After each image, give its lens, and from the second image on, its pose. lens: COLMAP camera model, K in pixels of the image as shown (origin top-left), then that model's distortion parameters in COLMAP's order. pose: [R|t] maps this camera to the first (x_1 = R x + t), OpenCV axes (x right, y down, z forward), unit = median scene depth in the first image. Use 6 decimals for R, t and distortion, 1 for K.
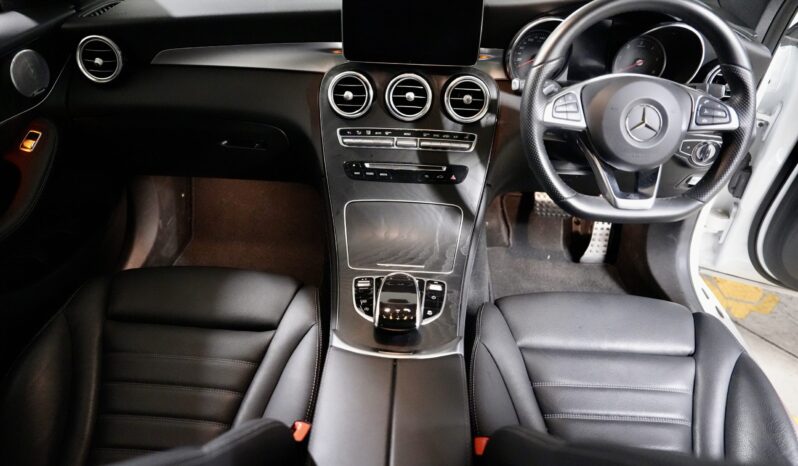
lens RADIAL K [[548.0, 0, 391.1], [0, 548.0, 231.8], [0, 0, 1]] dist [-0.095427, 0.066377]
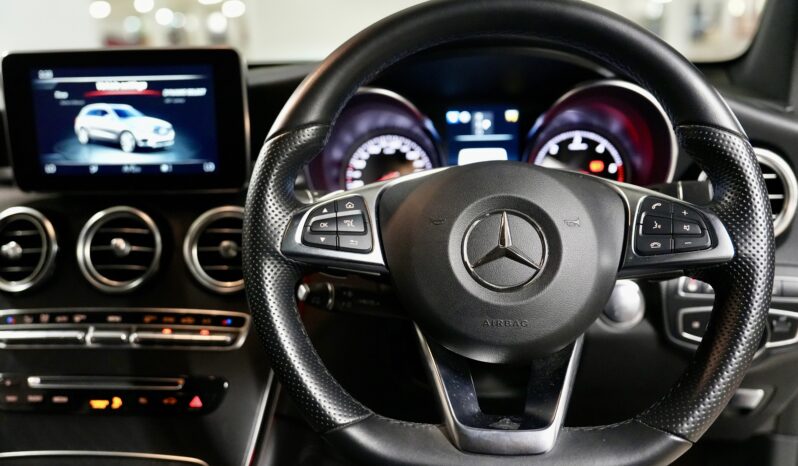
lens RADIAL K [[727.8, 0, 403.8], [0, 727.8, 233.6], [0, 0, 1]] dist [-0.033380, 0.056158]
pose [[0.998154, -0.037641, -0.047658, 0.339200], [0.017272, 0.928296, -0.371442, 0.006187], [0.058222, 0.369933, 0.927232, 0.348897]]
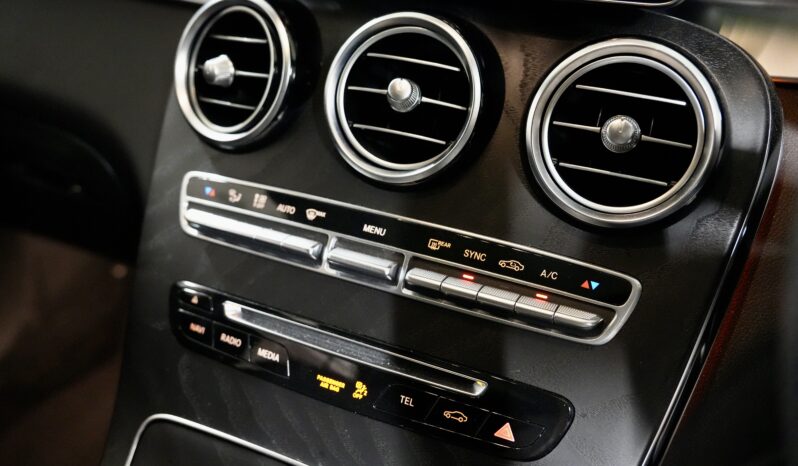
lens RADIAL K [[782.9, 0, 395.1], [0, 782.9, 235.3], [0, 0, 1]] dist [-0.002613, 0.000000]
pose [[0.916769, 0.179585, -0.356768, 0.178952], [-0.231943, 0.966548, -0.109483, -0.135853], [0.325171, 0.183121, 0.927756, 0.640755]]
